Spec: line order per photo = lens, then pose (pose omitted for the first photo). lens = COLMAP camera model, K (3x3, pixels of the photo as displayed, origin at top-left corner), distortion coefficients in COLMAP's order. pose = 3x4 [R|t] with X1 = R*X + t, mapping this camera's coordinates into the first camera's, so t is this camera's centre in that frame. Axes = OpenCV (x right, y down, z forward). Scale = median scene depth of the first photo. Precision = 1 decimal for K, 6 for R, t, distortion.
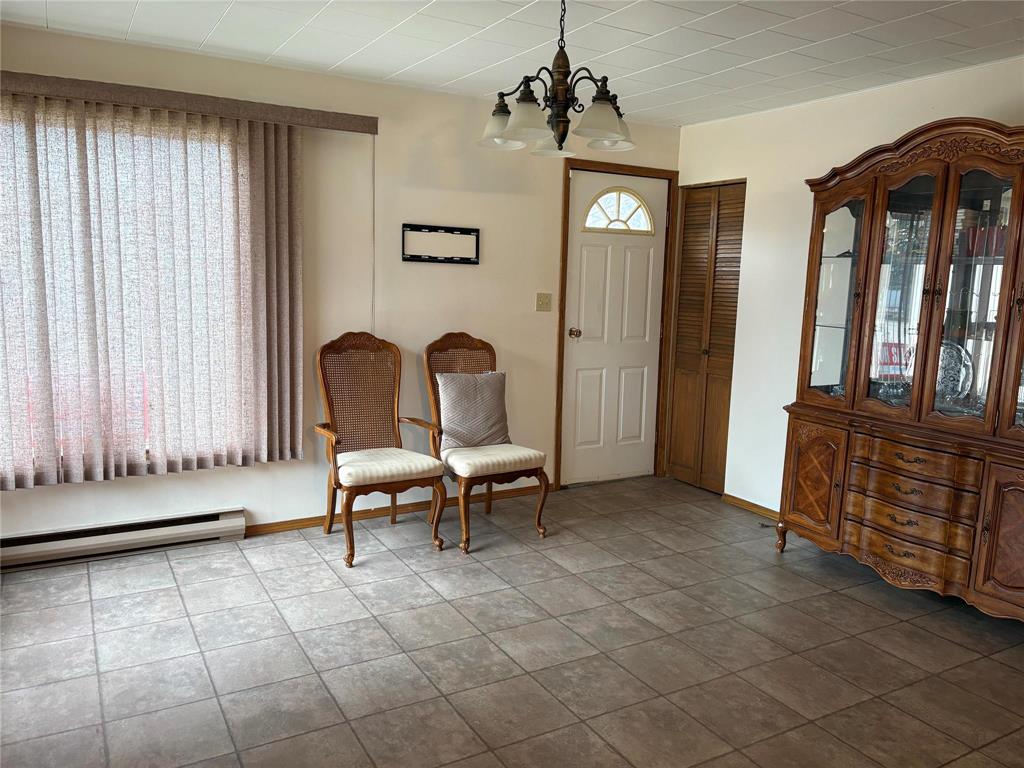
lens RADIAL K [[776.7, 0, 496.7], [0, 776.7, 387.8], [0, 0, 1]] dist [0.089275, -0.153728]
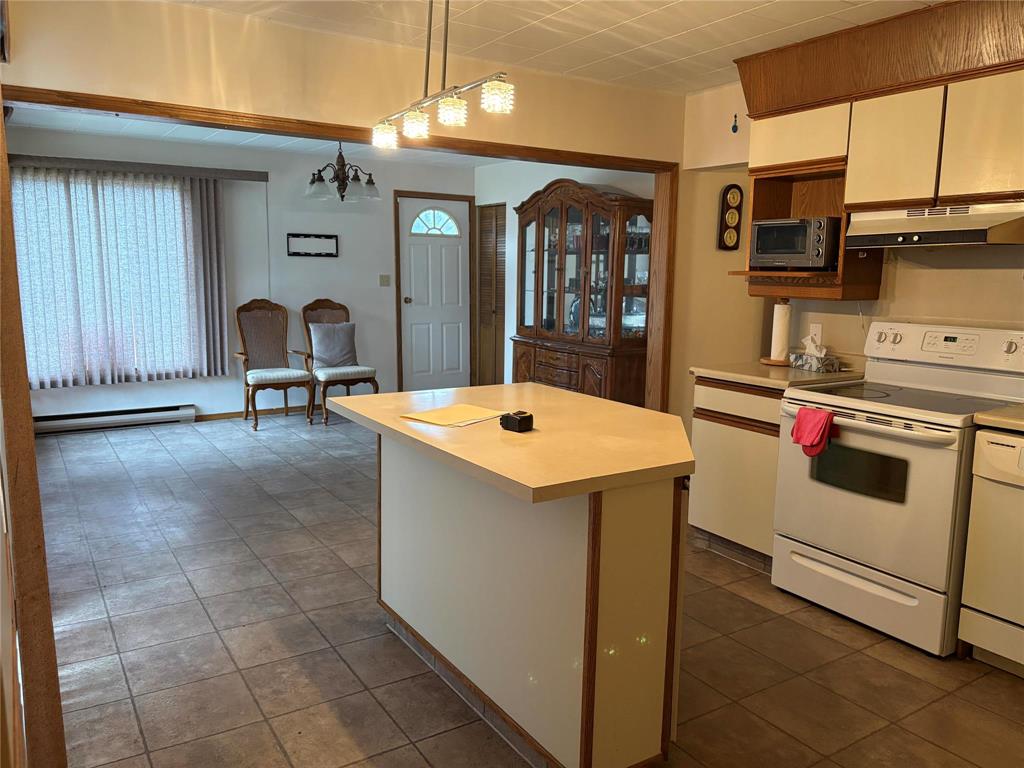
lens RADIAL K [[785.1, 0, 512.3], [0, 785.1, 391.7], [0, 0, 1]] dist [0.002154, -0.006074]
pose [[0.997978, -0.023824, 0.058928, 0.265995], [0.023088, 0.999647, 0.013134, 0.121699], [-0.059220, -0.011747, 0.998176, -0.739072]]
